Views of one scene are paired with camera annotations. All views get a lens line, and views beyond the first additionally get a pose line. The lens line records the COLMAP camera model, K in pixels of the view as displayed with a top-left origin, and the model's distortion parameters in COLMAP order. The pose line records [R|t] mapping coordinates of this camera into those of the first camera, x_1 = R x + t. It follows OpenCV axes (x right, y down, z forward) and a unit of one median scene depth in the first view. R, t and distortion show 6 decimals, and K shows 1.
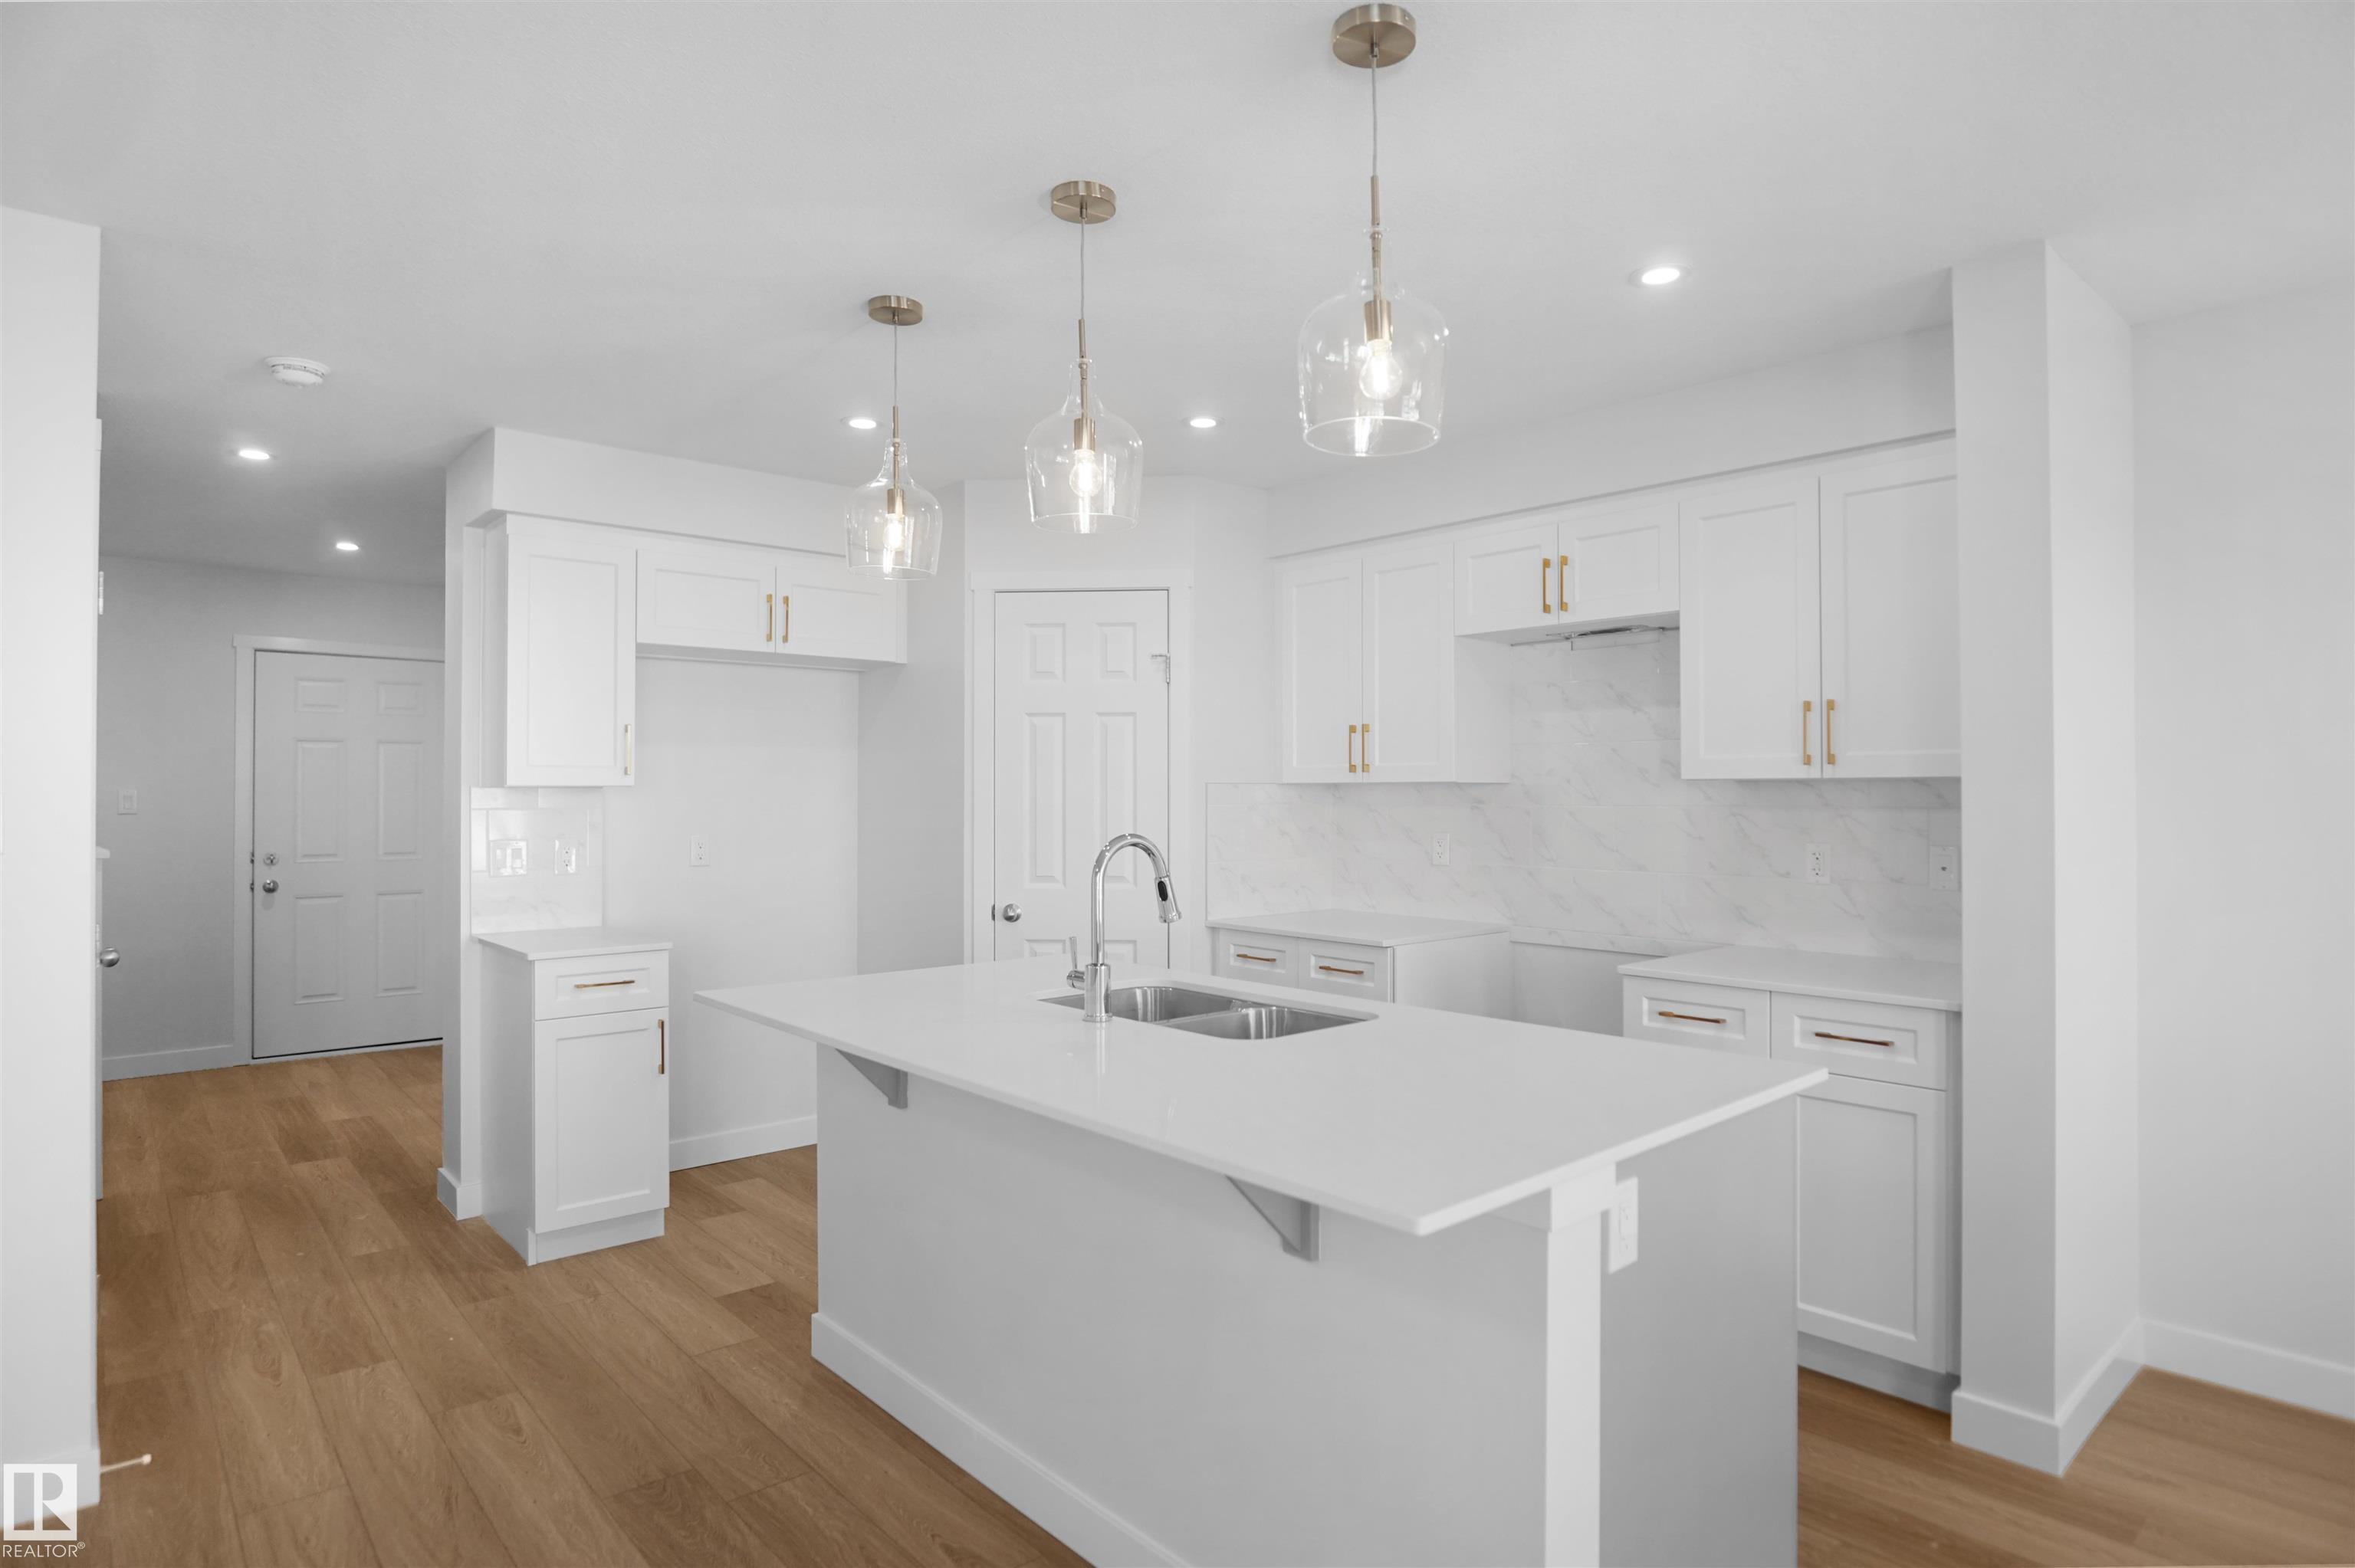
lens RADIAL K [[1175.6, 0, 1348.5], [0, 1175.6, 789.3], [0, 0, 1]] dist [-0.023656, 0.003857]
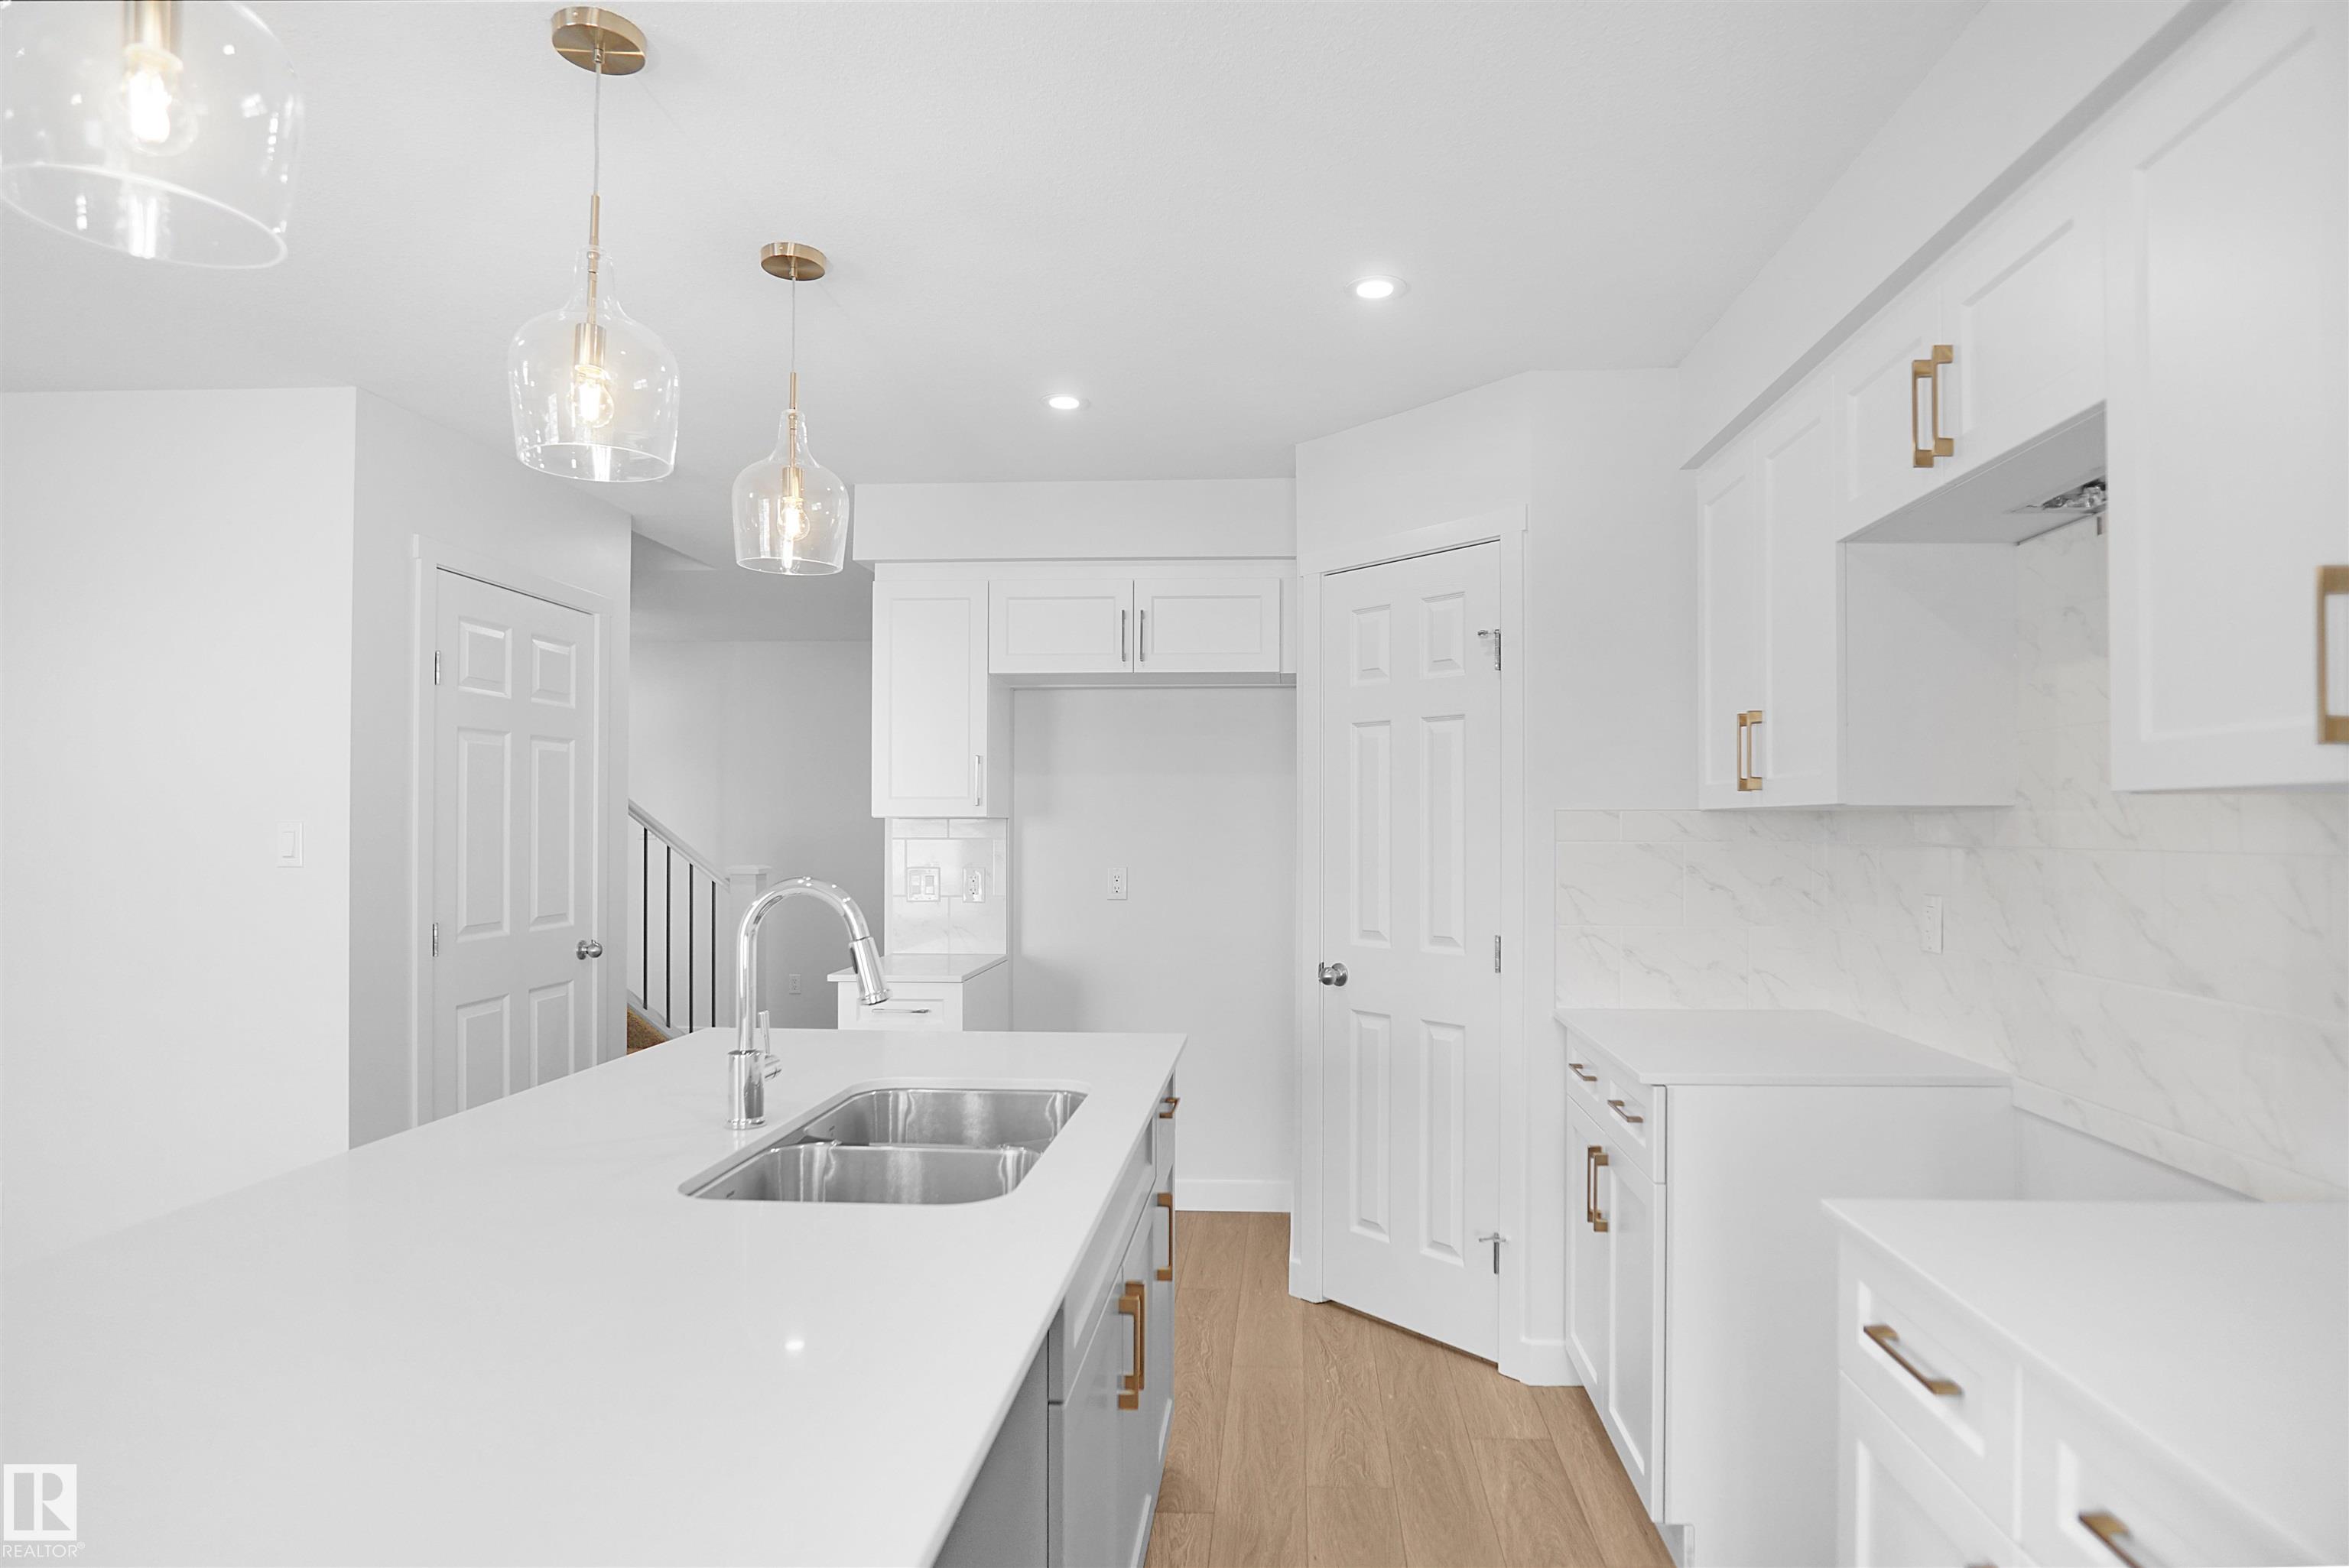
lens RADIAL K [[1309.0, 0, 1225.4], [0, 1309.0, 818.3], [0, 0, 1]] dist [-0.044769, -0.001877]
pose [[0.687372, -0.002409, -0.726301, 0.313723], [-0.000379, 0.999993, -0.003676, 0.002403], [0.726305, 0.002802, 0.687367, 0.348591]]
